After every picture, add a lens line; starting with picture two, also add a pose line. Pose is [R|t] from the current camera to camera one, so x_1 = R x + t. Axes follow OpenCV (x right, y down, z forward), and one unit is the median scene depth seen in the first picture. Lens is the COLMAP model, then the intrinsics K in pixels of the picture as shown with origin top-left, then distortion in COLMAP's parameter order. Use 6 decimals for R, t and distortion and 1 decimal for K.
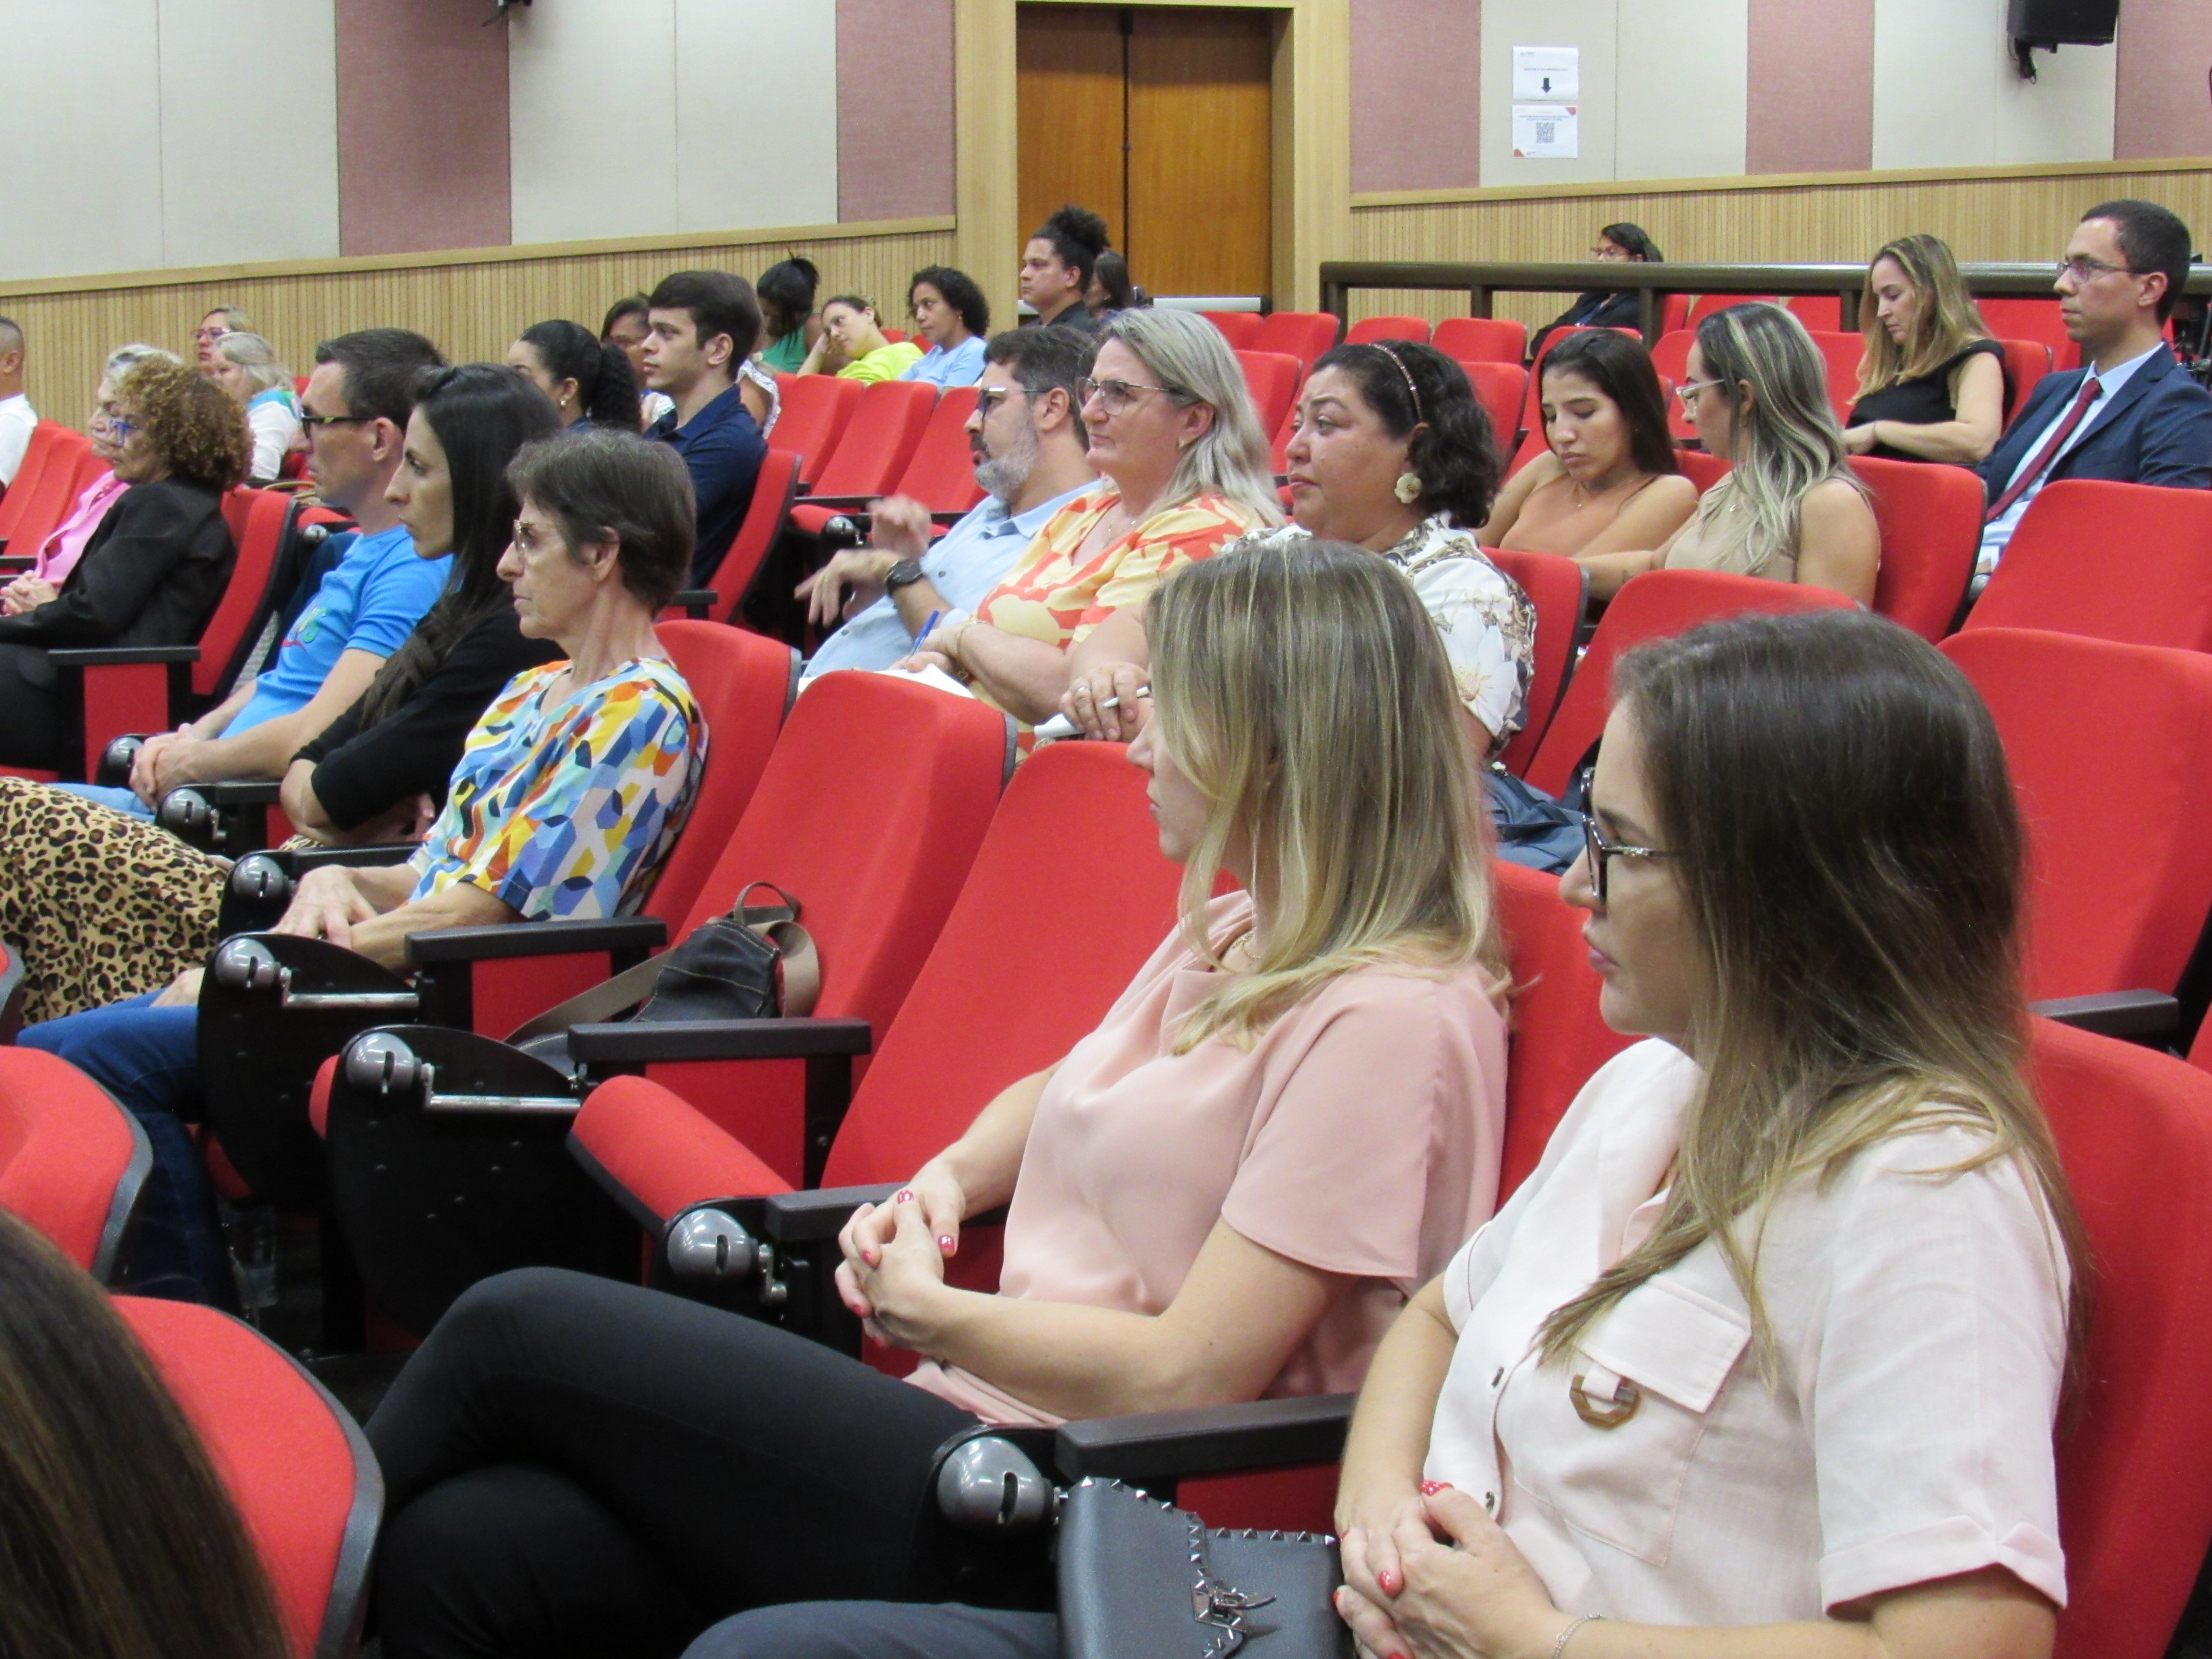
lens RADIAL K [[3782.2, 0, 1114.4], [0, 3782.2, 844.0], [0, 0, 1]] dist [-0.090329, 0.000000]
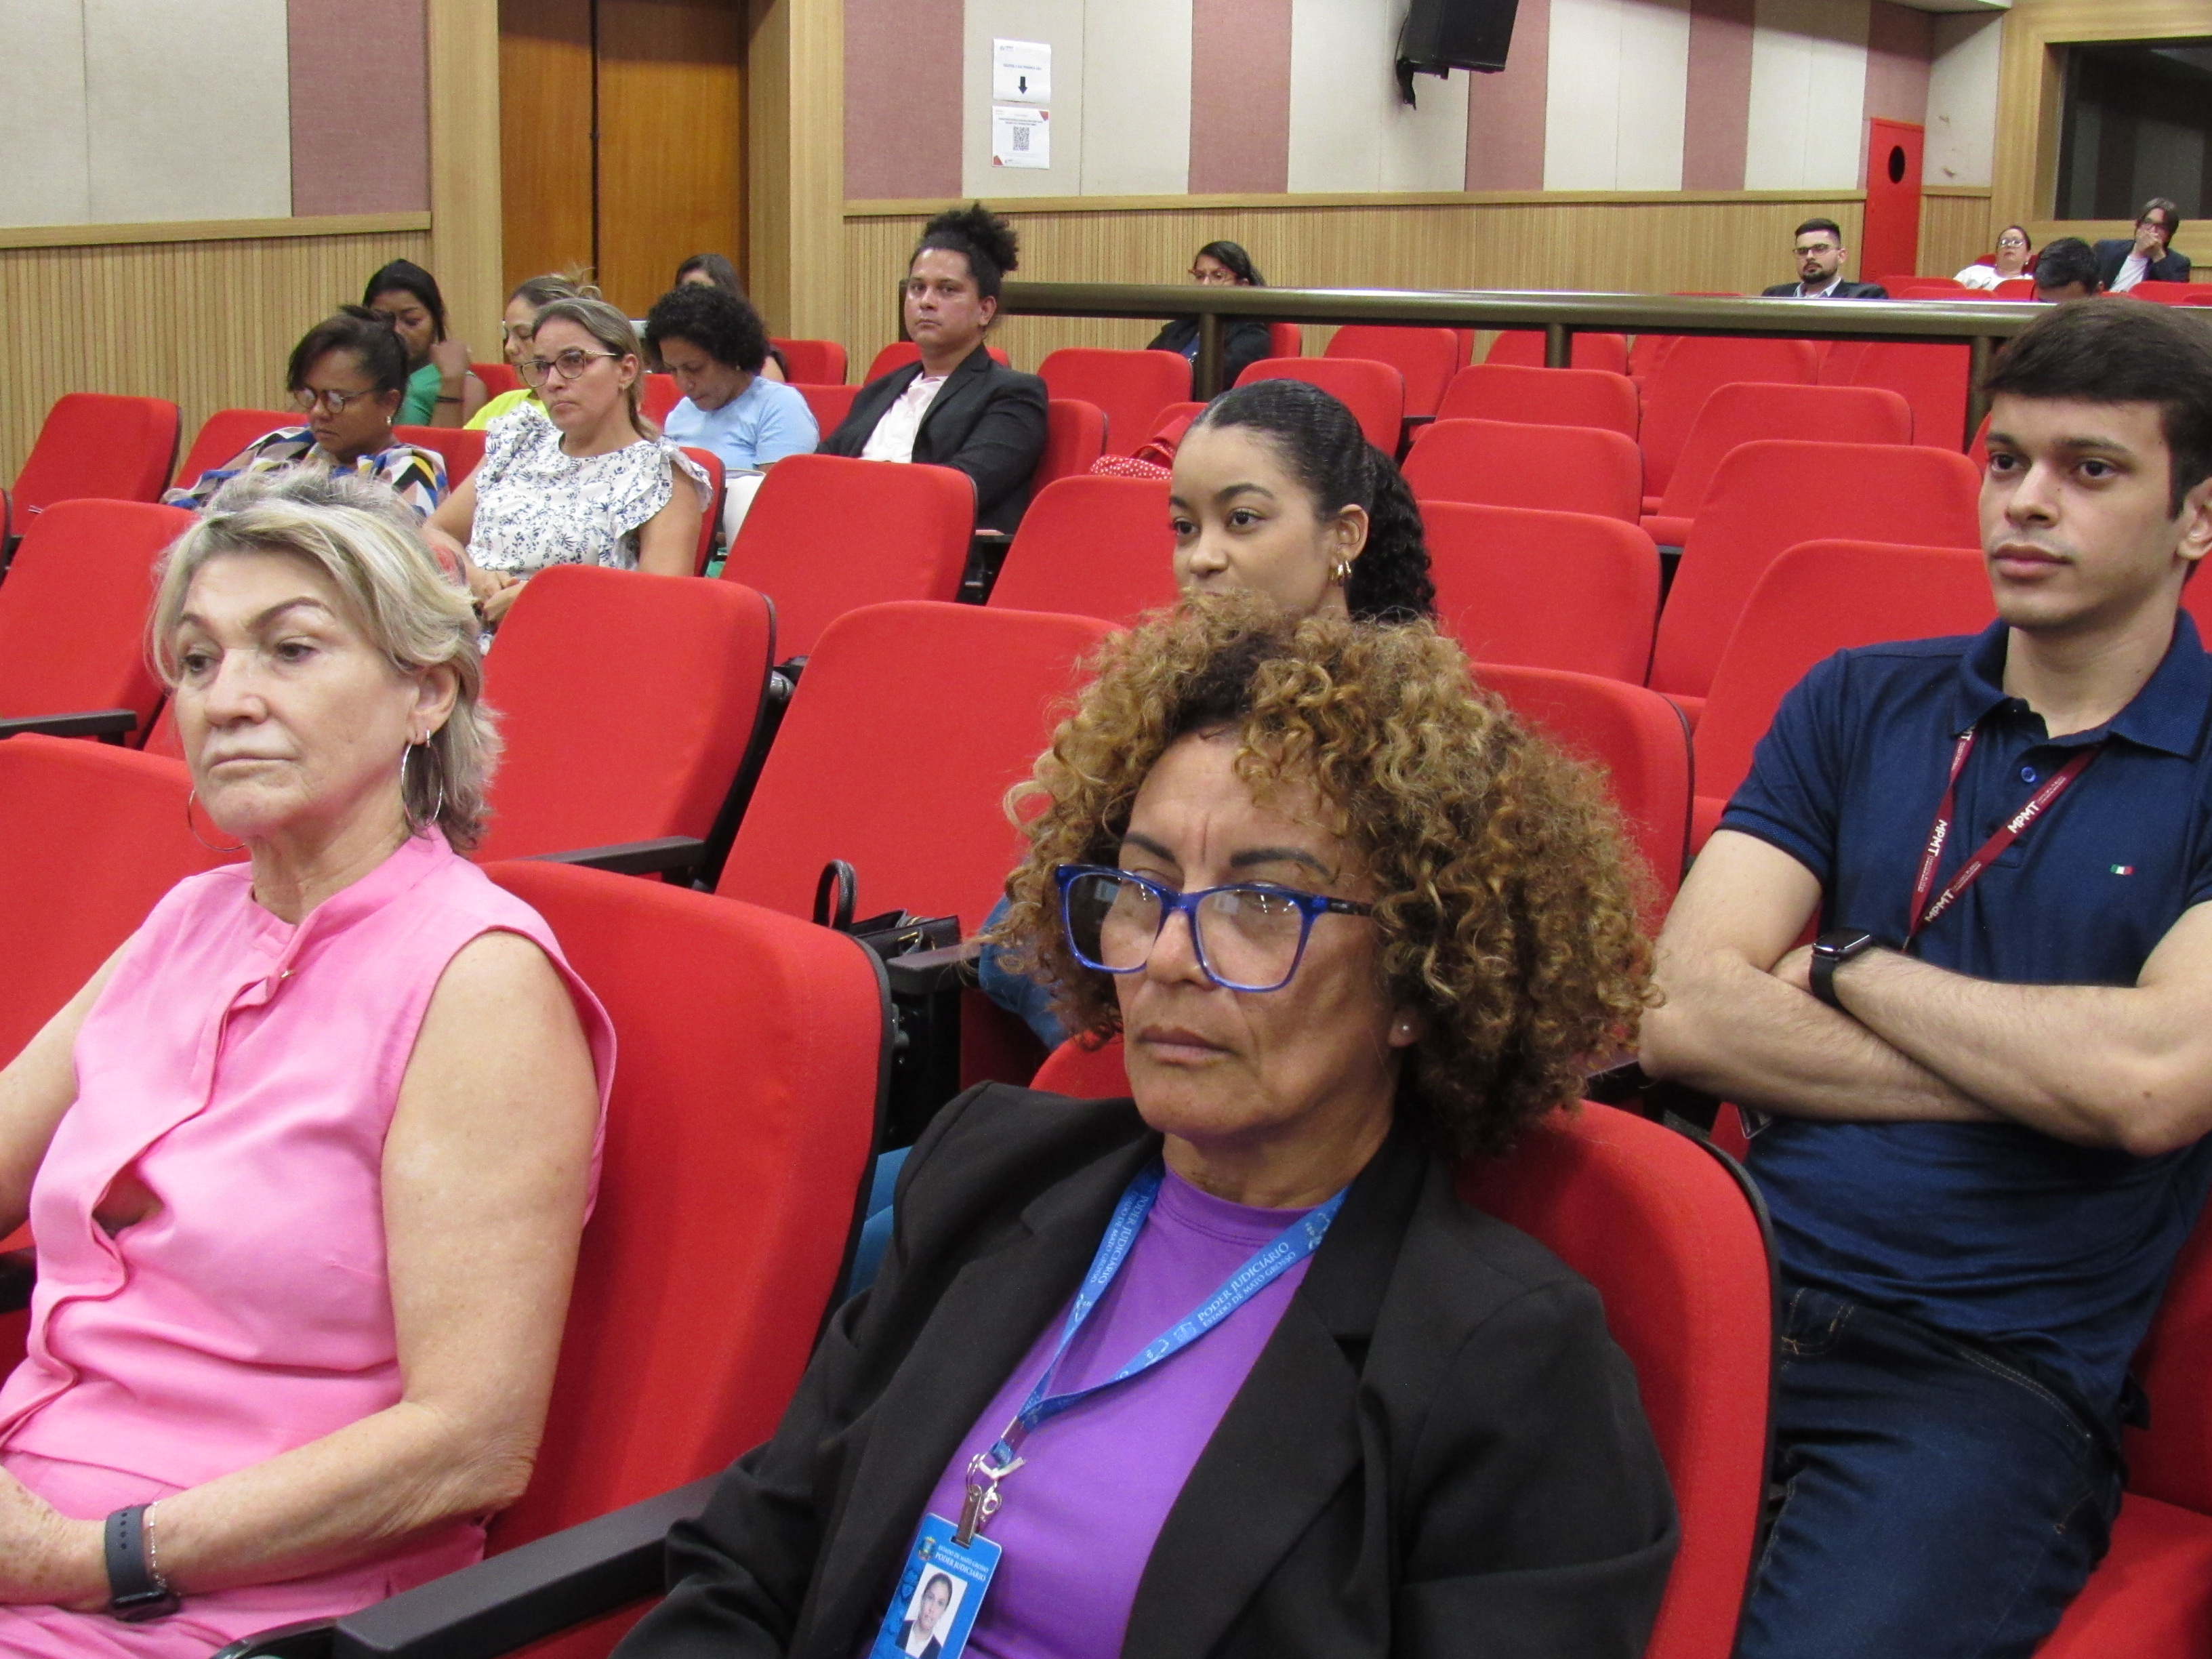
lens RADIAL K [[2756.7, 0, 1108.0], [0, 2756.7, 830.9], [0, 0, 1]] dist [-0.058292, 0.000000]
pose [[0.902200, -0.063401, 0.426632, -0.150302], [0.044499, 0.997541, 0.054141, -0.056460], [-0.429016, -0.029861, 0.902803, 0.379565]]
